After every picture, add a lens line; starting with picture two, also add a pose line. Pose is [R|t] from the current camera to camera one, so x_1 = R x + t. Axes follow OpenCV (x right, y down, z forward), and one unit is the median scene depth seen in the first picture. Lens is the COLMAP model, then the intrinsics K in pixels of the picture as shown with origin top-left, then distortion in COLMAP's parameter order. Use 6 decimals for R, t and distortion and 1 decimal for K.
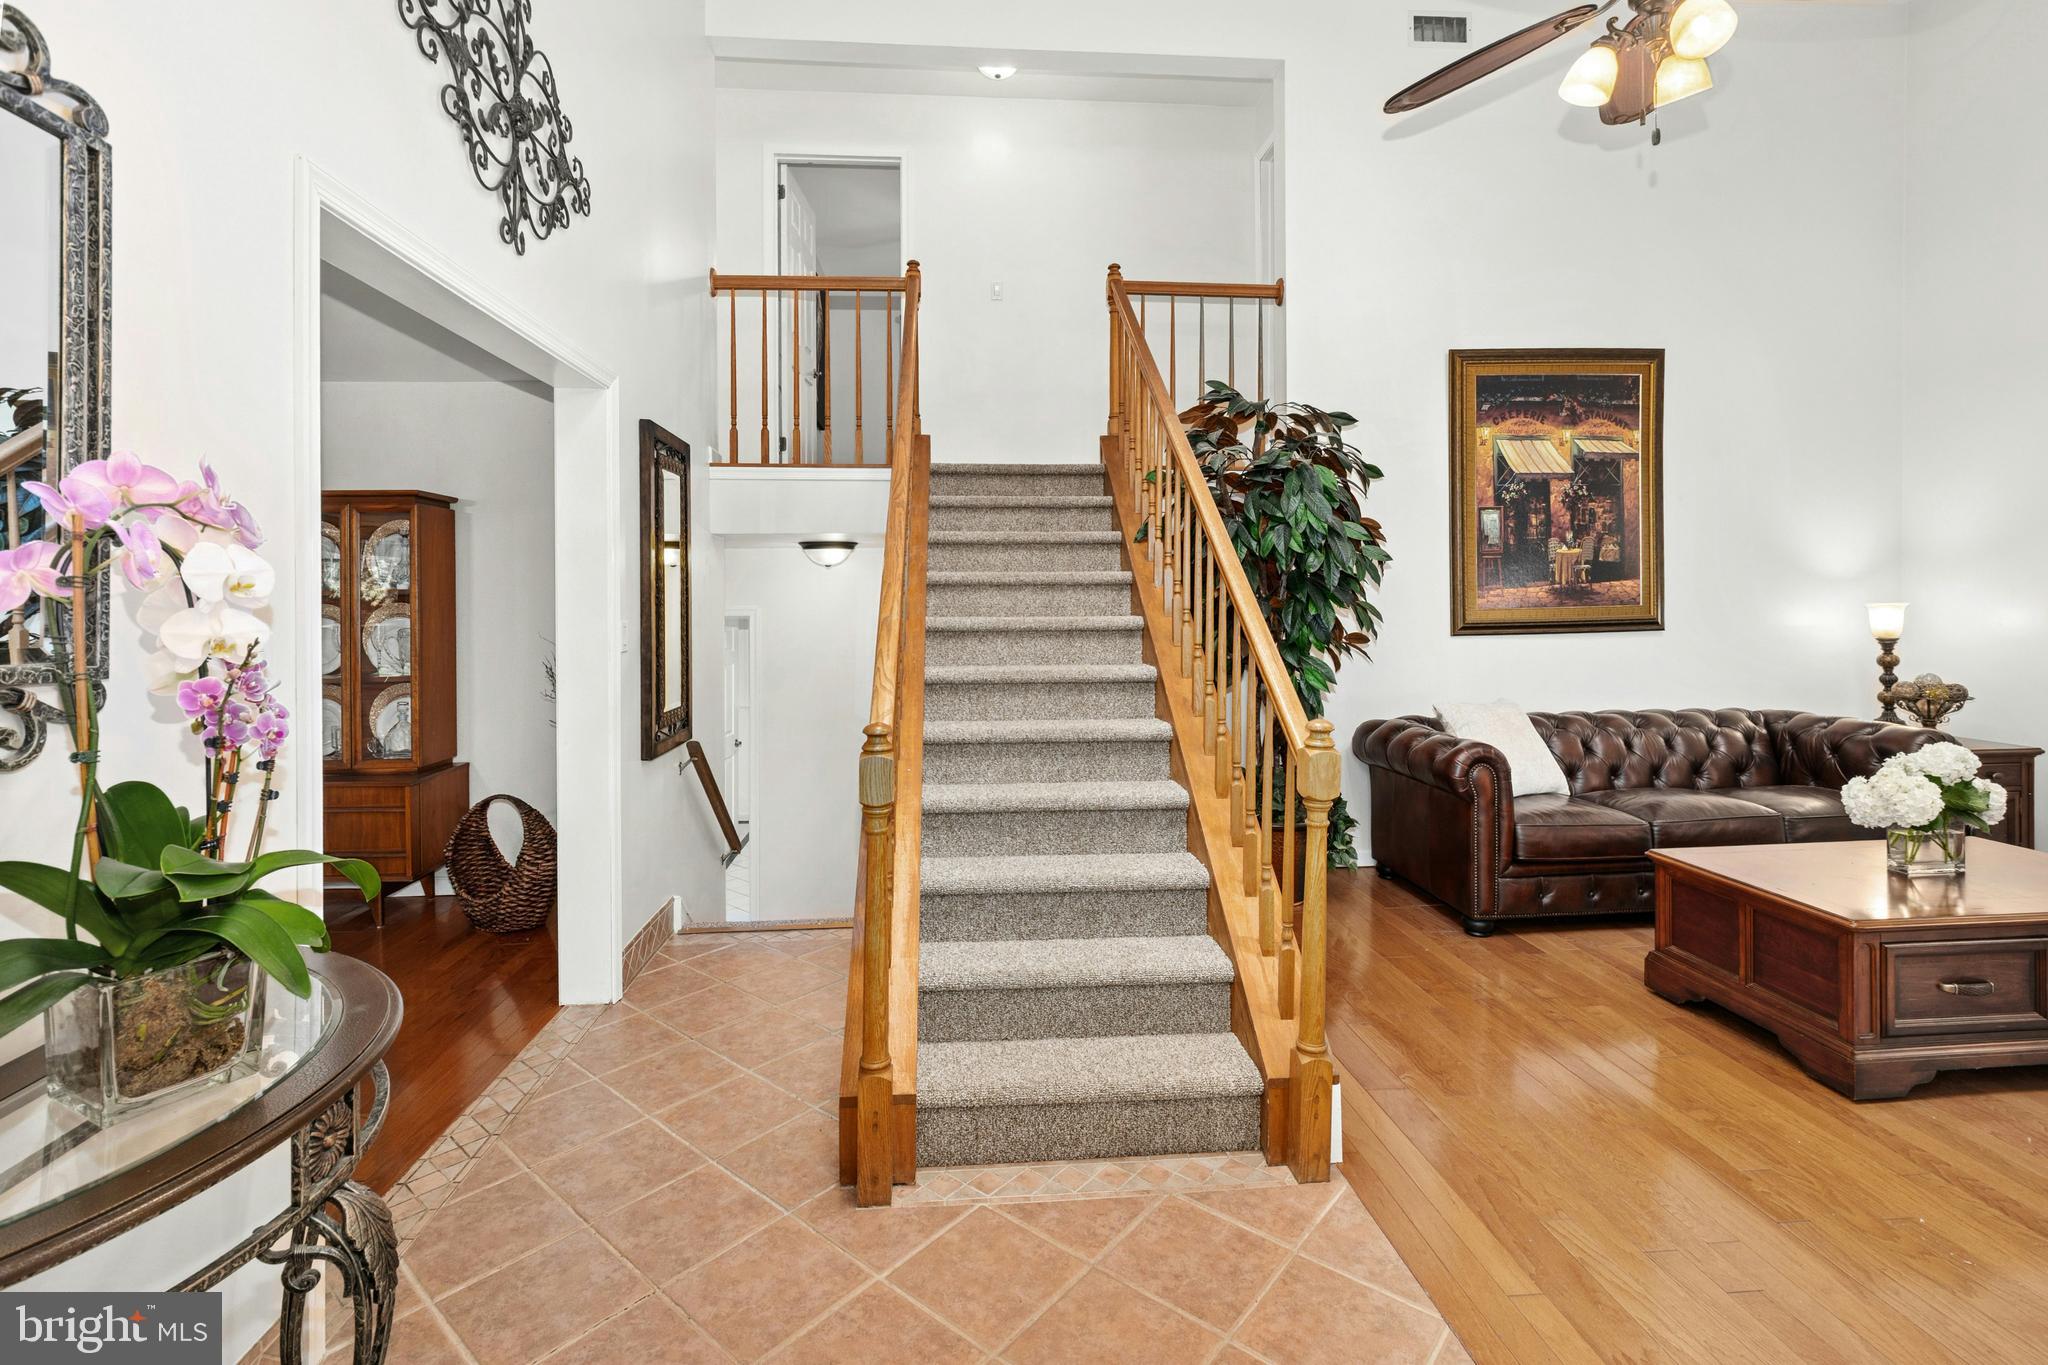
lens RADIAL K [[954.6, 0, 1014.9], [0, 954.6, 603.1], [0, 0, 1]] dist [0.003800, 0.000310]
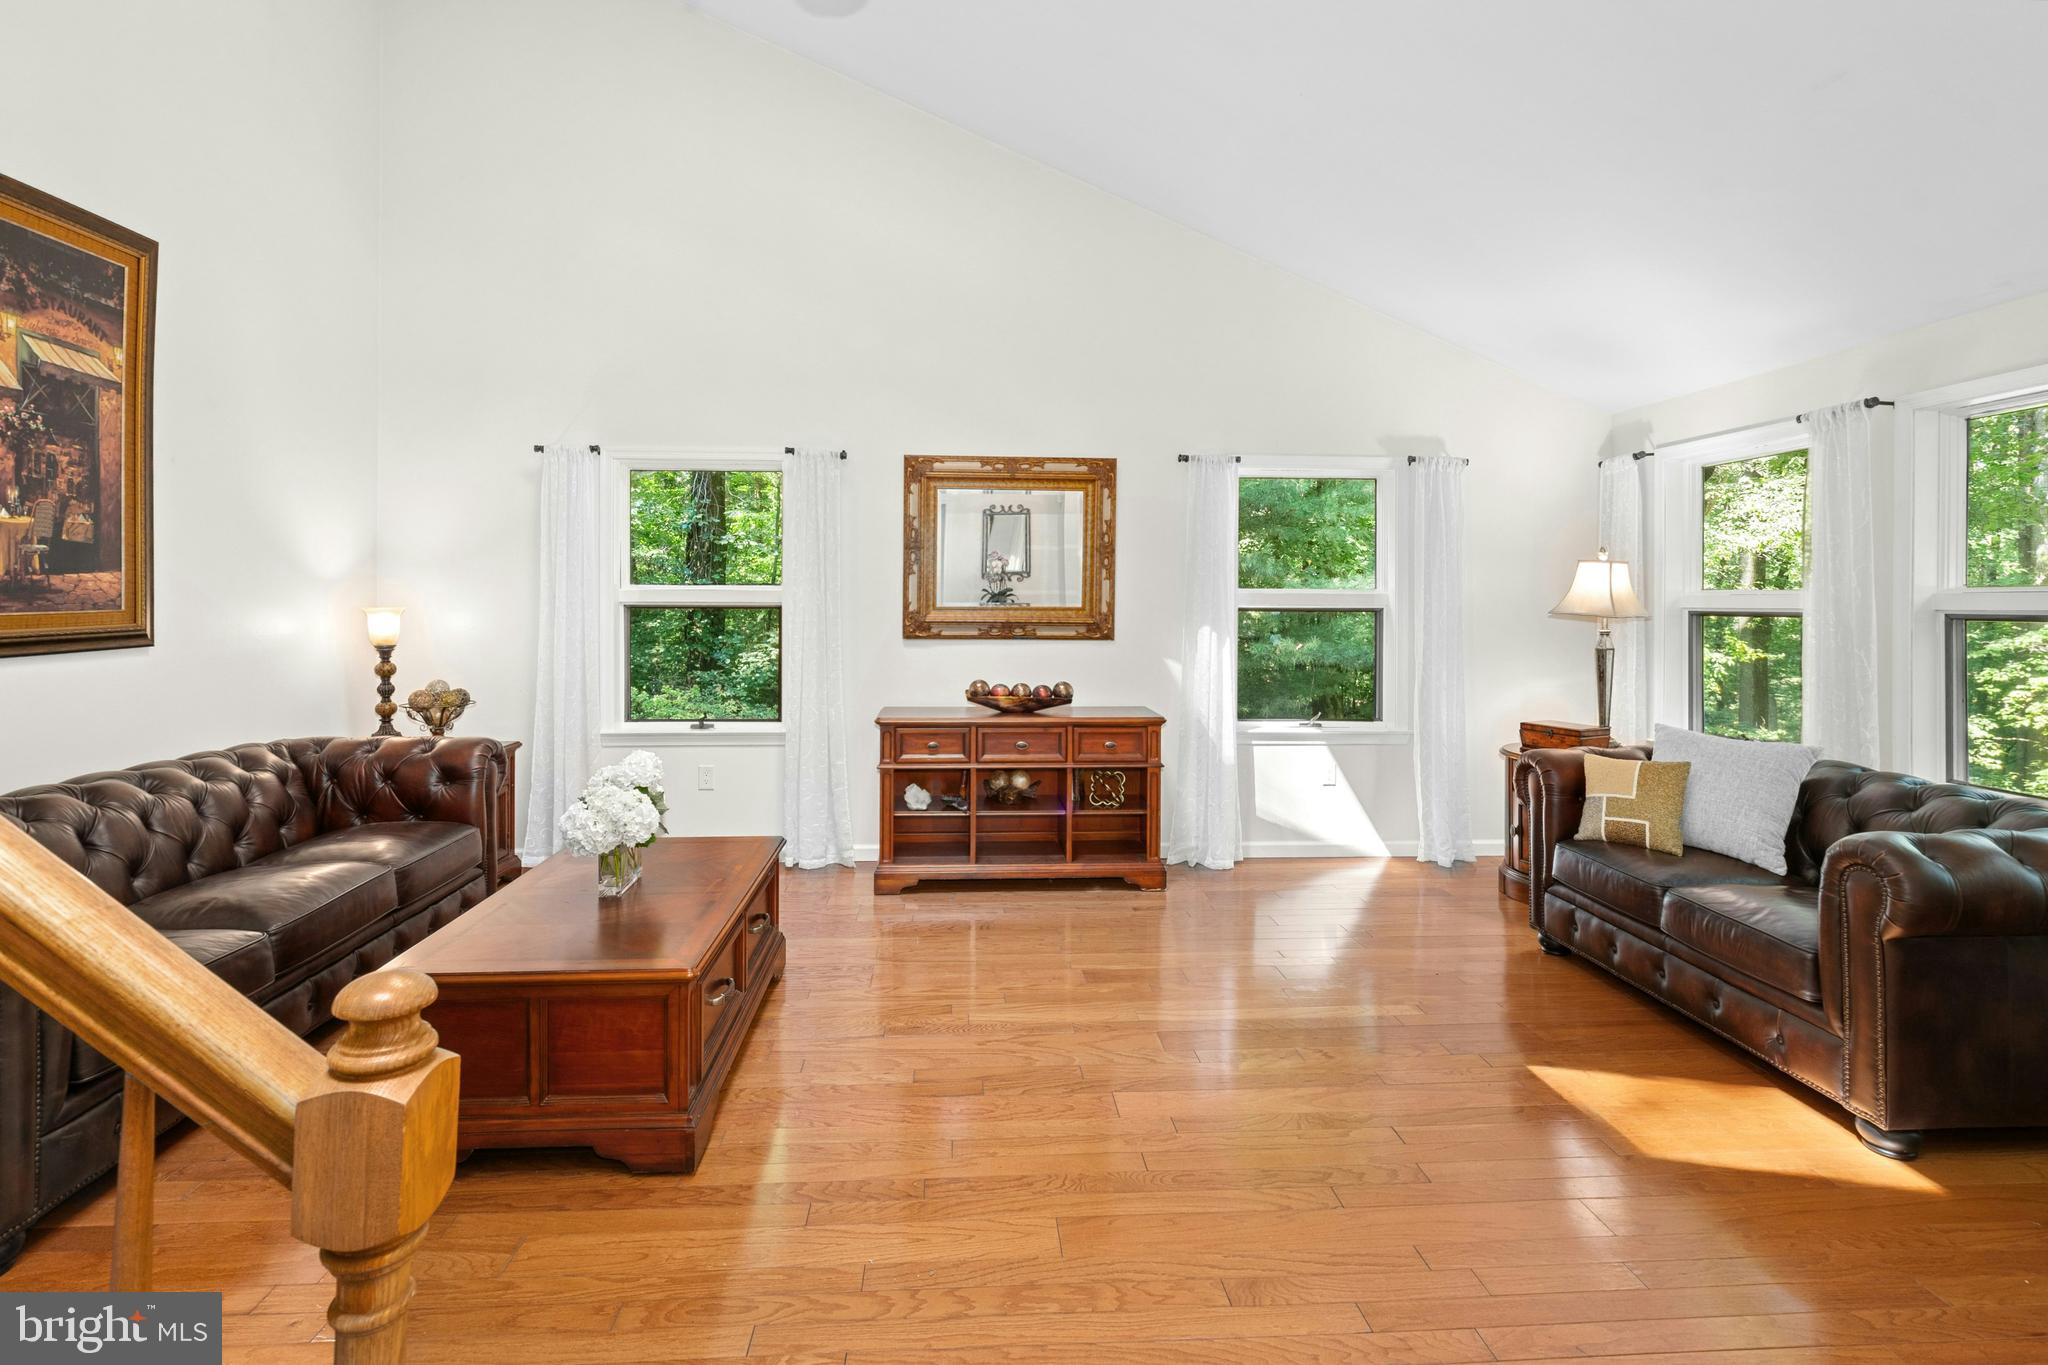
lens RADIAL K [[954.6, 0, 1014.9], [0, 954.6, 603.1], [0, 0, 1]] dist [0.003800, 0.000310]
pose [[0.027962, 0.006330, 0.999589, 0.000122], [-0.003377, 0.999975, -0.006238, -0.000630], [-0.999603, -0.003201, 0.027982, 0.357669]]
